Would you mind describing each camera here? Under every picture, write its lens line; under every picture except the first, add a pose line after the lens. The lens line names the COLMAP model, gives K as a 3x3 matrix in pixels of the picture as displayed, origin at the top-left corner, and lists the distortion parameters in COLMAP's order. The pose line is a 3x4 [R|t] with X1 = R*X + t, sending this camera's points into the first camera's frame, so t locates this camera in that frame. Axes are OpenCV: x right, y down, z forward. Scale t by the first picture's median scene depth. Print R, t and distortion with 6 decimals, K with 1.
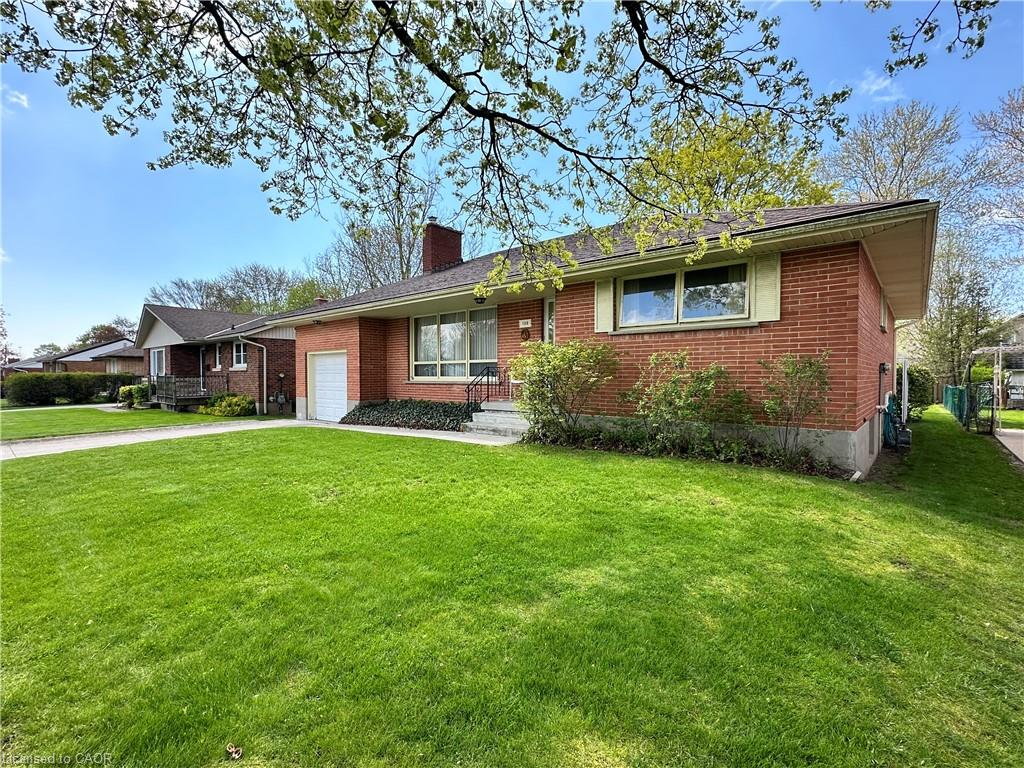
lens RADIAL K [[477.7, 0, 512.6], [0, 477.7, 387.1], [0, 0, 1]] dist [-0.003653, 0.000674]
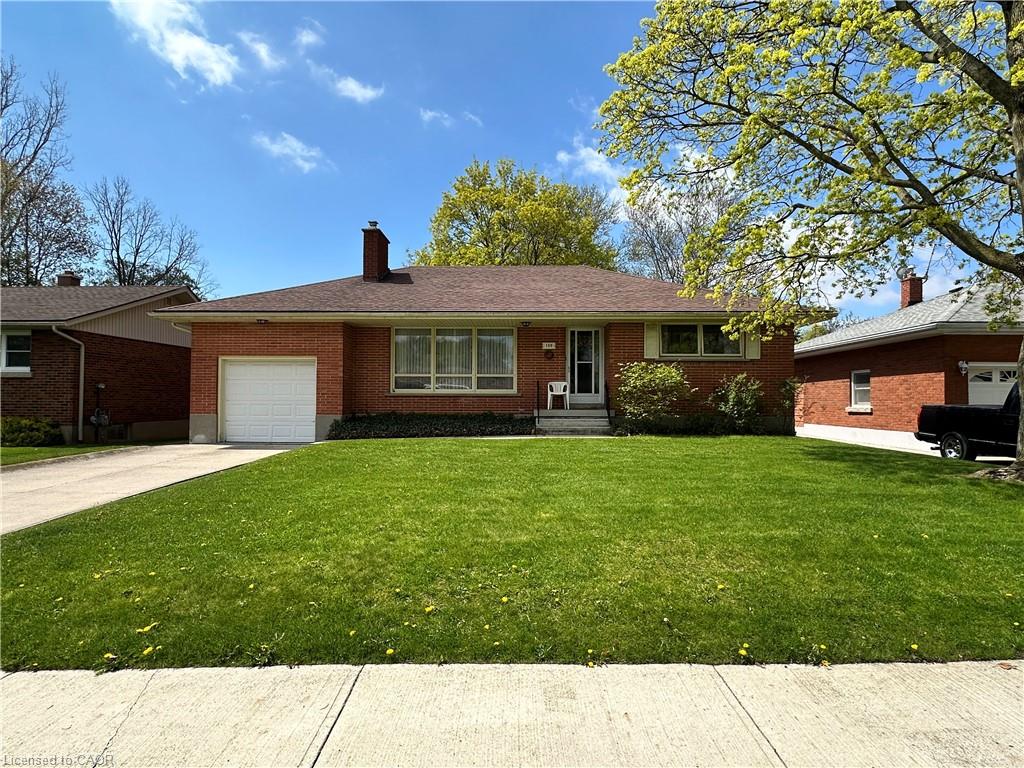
lens RADIAL K [[561.0, 0, 514.2], [0, 561.0, 389.4], [0, 0, 1]] dist [-0.004491, 0.000206]
pose [[0.765069, 0.017739, 0.643704, -0.752039], [0.010005, 0.999172, -0.039426, 0.026075], [-0.643871, 0.036604, 0.764258, -0.024574]]
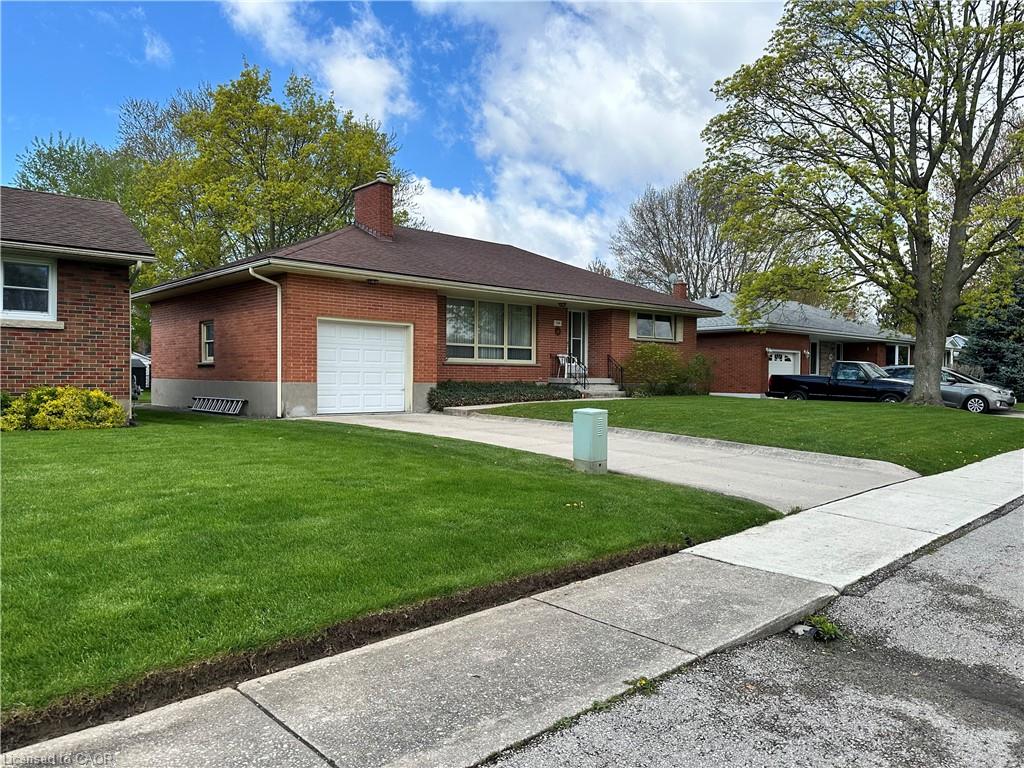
lens RADIAL K [[724.1, 0, 517.1], [0, 724.1, 386.3], [0, 0, 1]] dist [0.095590, -0.063858]
pose [[0.117962, -0.010122, 0.992967, -1.662468], [0.014353, 0.999861, 0.008487, 0.026425], [-0.992914, 0.013250, 0.118091, 0.681303]]
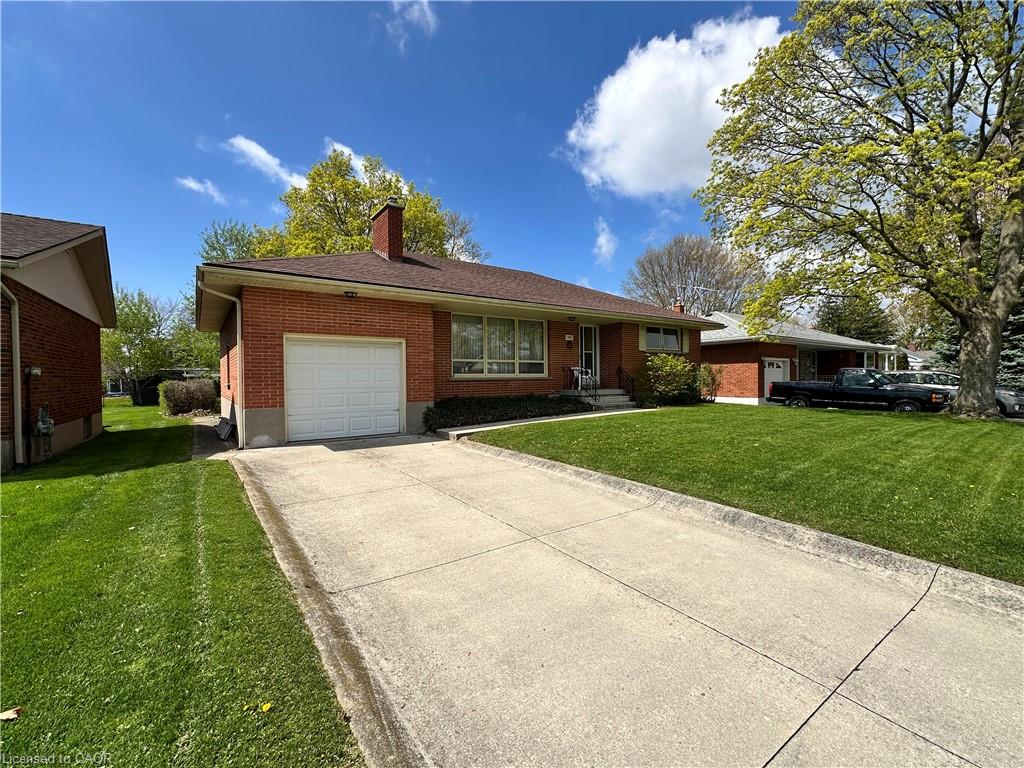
lens RADIAL K [[443.6, 0, 514.0], [0, 443.6, 383.8], [0, 0, 1]] dist [-0.000374, 0.000165]
pose [[0.231231, -0.012529, 0.972818, -1.061464], [0.032430, 0.999461, 0.005164, -0.001854], [-0.972358, 0.030354, 0.231512, 0.668380]]
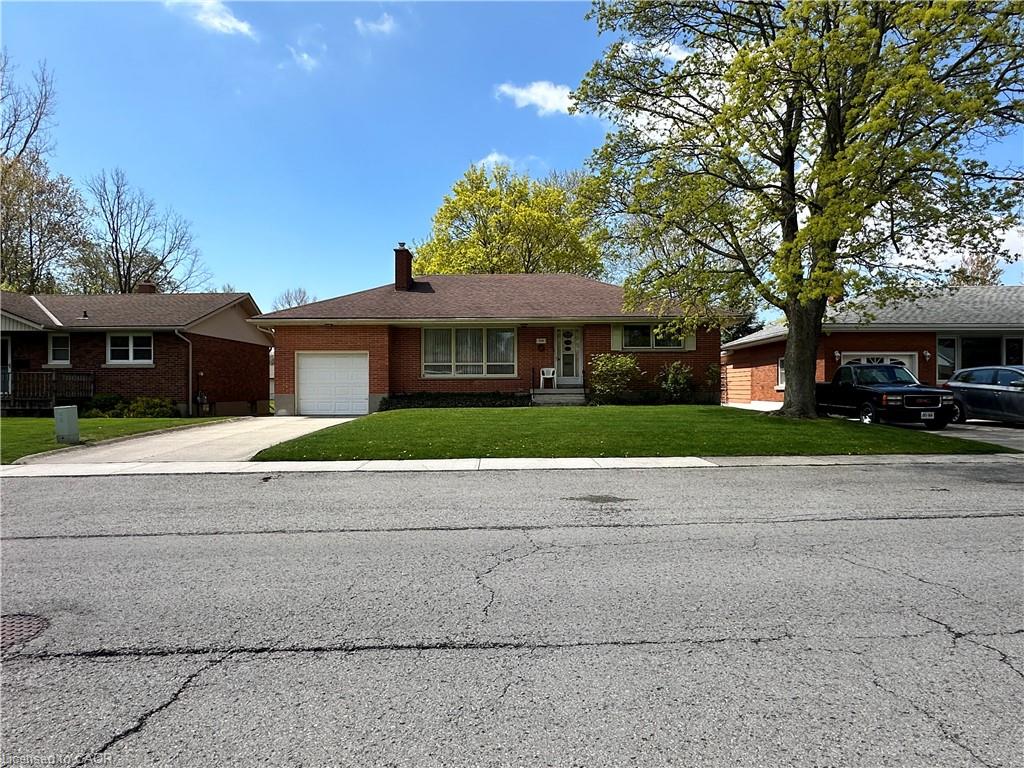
lens RADIAL K [[646.6, 0, 512.0], [0, 646.6, 384.0], [0, 0, 1]] dist [0.000412, 0.000663]
pose [[0.756013, 0.004653, 0.654540, -1.159308], [0.018404, 0.999428, -0.028362, 0.056878], [-0.654298, 0.033488, 0.755495, -0.457232]]
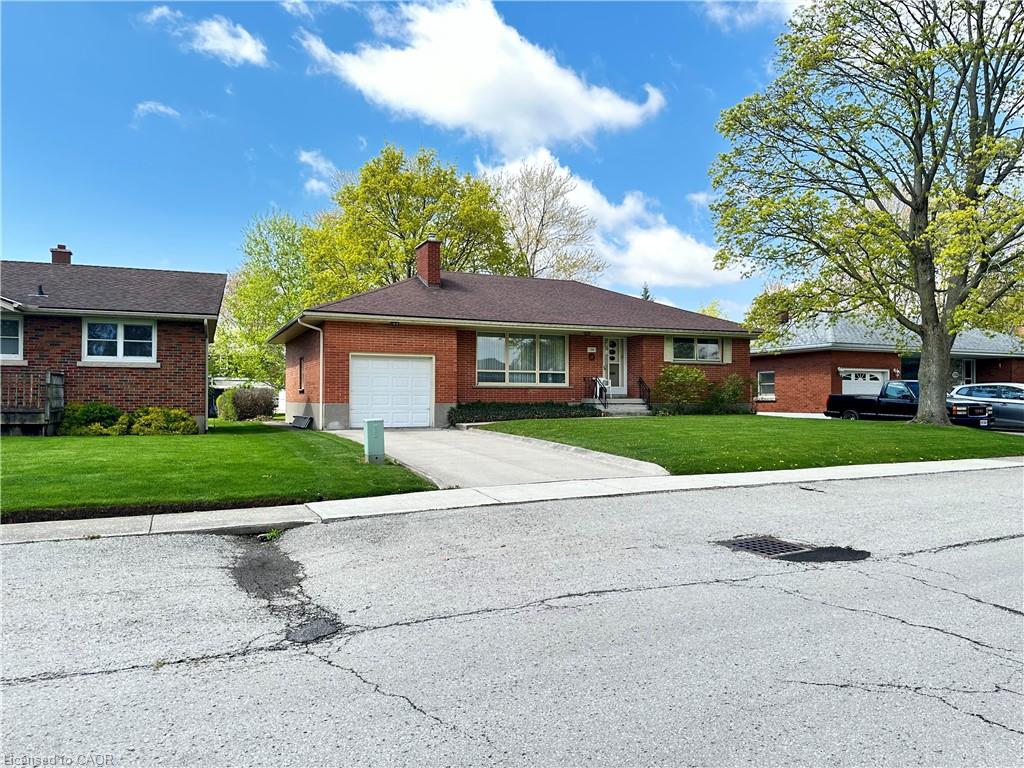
lens RADIAL K [[723.9, 0, 520.5], [0, 723.9, 386.5], [0, 0, 1]] dist [0.094846, -0.060847]
pose [[0.422335, 0.017680, 0.906267, -1.760143], [0.019288, 0.999408, -0.028485, 0.041091], [-0.906234, 0.029511, 0.421745, 0.161278]]
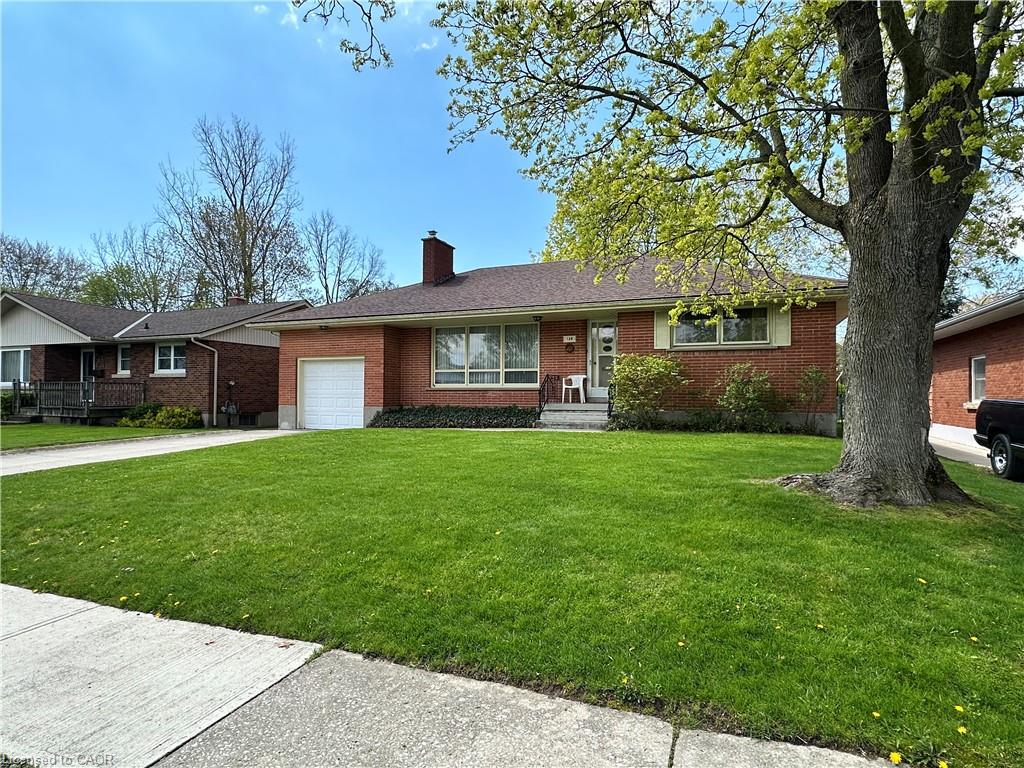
lens RADIAL K [[561.0, 0, 514.2], [0, 561.0, 389.4], [0, 0, 1]] dist [-0.004491, 0.000206]
pose [[0.946253, 0.009685, 0.323282, -0.441240], [0.001481, 0.999411, -0.034275, 0.033200], [-0.323423, 0.032912, 0.945682, -0.228017]]
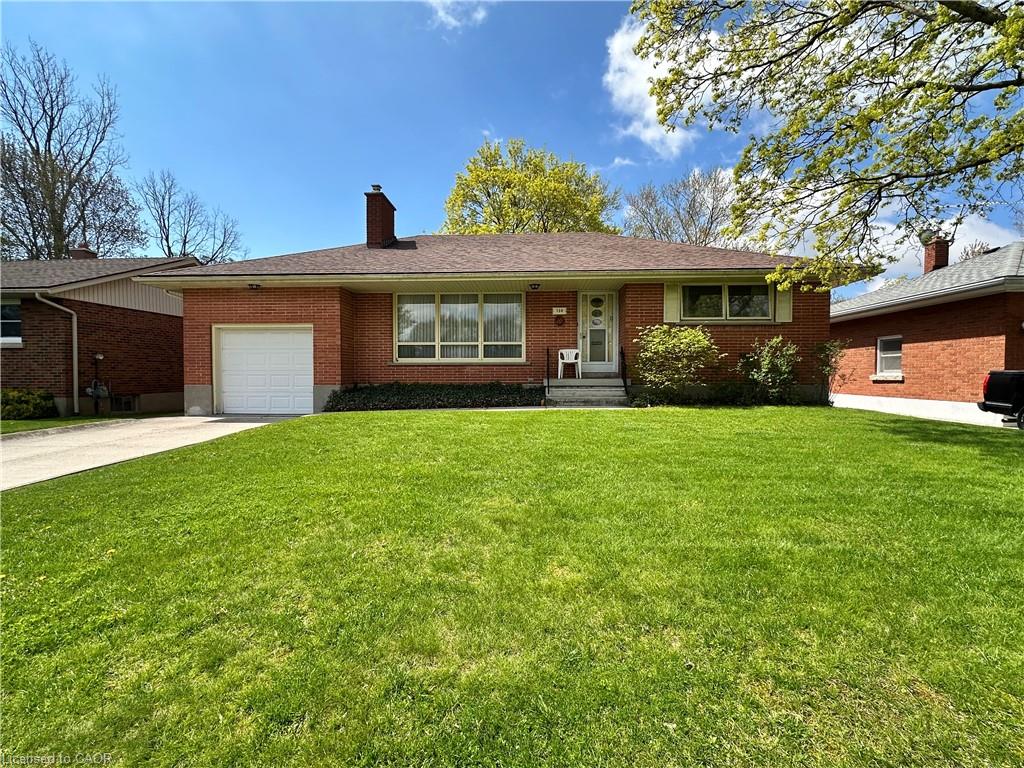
lens RADIAL K [[477.7, 0, 512.6], [0, 477.7, 387.1], [0, 0, 1]] dist [-0.003653, 0.000674]
pose [[0.784873, -0.016071, 0.619449, -0.606451], [0.014244, 0.999867, 0.007892, 0.030064], [-0.619494, 0.002629, 0.784997, 0.134280]]
